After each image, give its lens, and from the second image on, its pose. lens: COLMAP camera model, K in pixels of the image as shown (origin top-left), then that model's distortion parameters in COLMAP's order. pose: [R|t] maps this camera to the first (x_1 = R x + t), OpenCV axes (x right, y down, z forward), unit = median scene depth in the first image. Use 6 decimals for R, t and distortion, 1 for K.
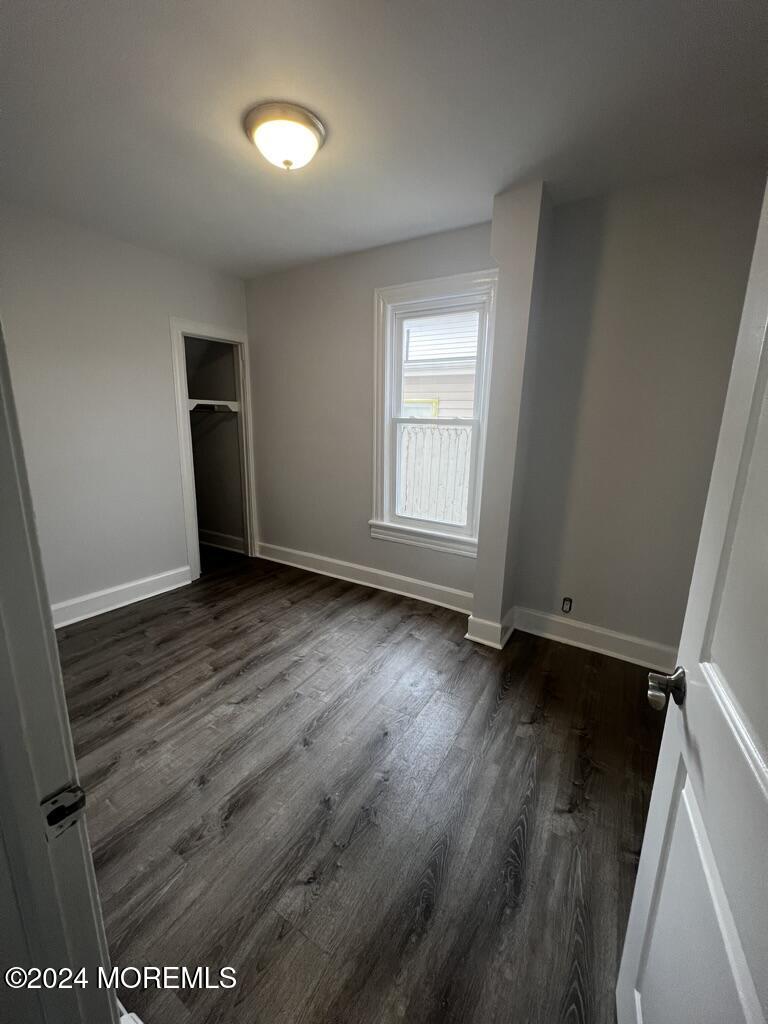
lens RADIAL K [[409.6, 0, 381.7], [0, 409.6, 511.2], [0, 0, 1]] dist [-0.002033, 0.000777]
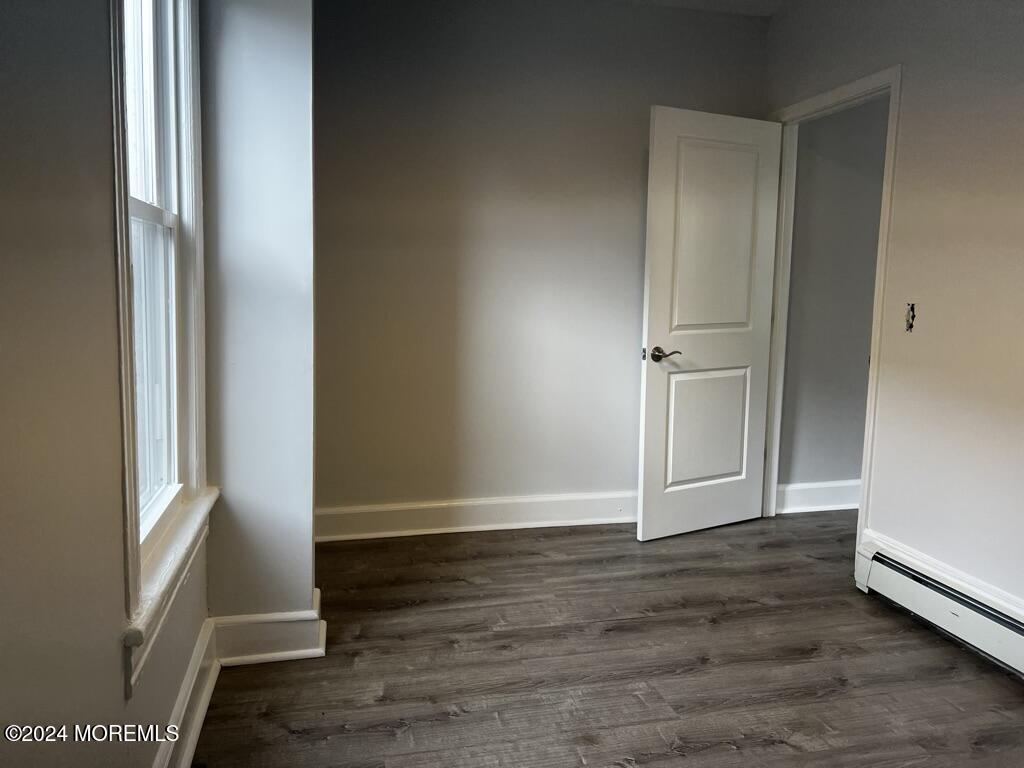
lens RADIAL K [[771.1, 0, 508.7], [0, 771.1, 377.9], [0, 0, 1]] dist [0.064345, -0.070255]
pose [[-0.712968, -0.116851, 0.691391, -0.708708], [0.128388, 0.947593, 0.292547, -0.322269], [-0.689342, 0.297343, -0.660601, 1.685501]]
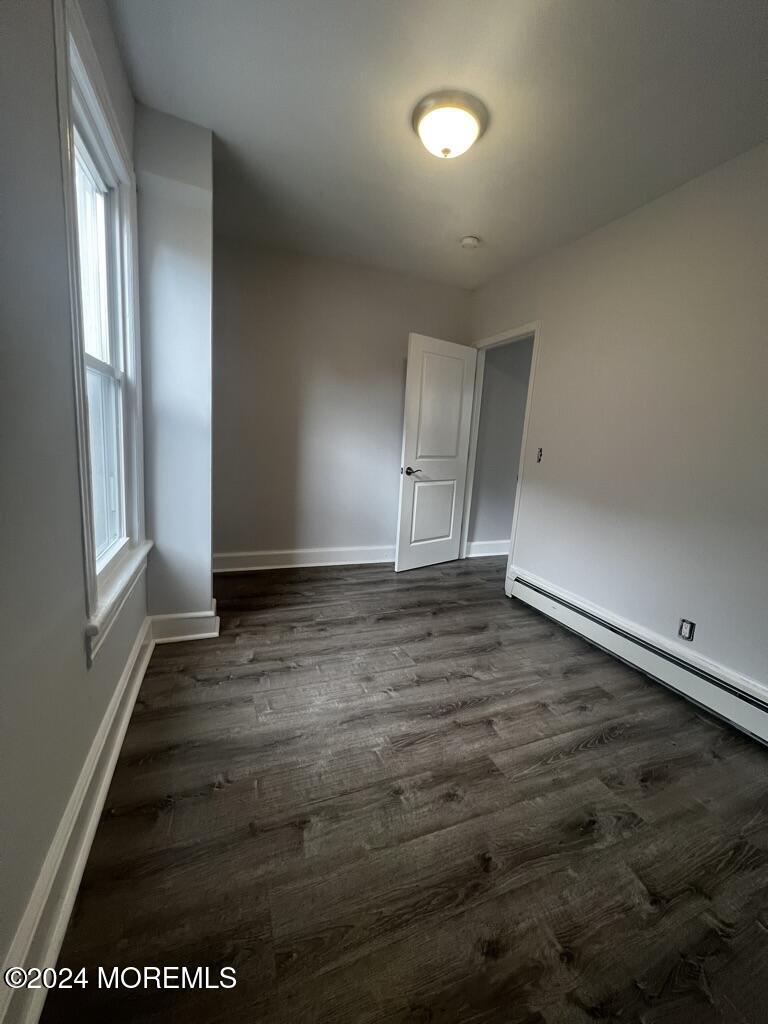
lens RADIAL K [[409.6, 0, 379.5], [0, 409.6, 511.2], [0, 0, 1]] dist [-0.002033, 0.000777]
pose [[-0.793947, -0.172769, 0.582922, -0.658688], [0.063865, 0.929772, 0.362554, -0.290040], [-0.604623, 0.325077, -0.727156, 1.647653]]
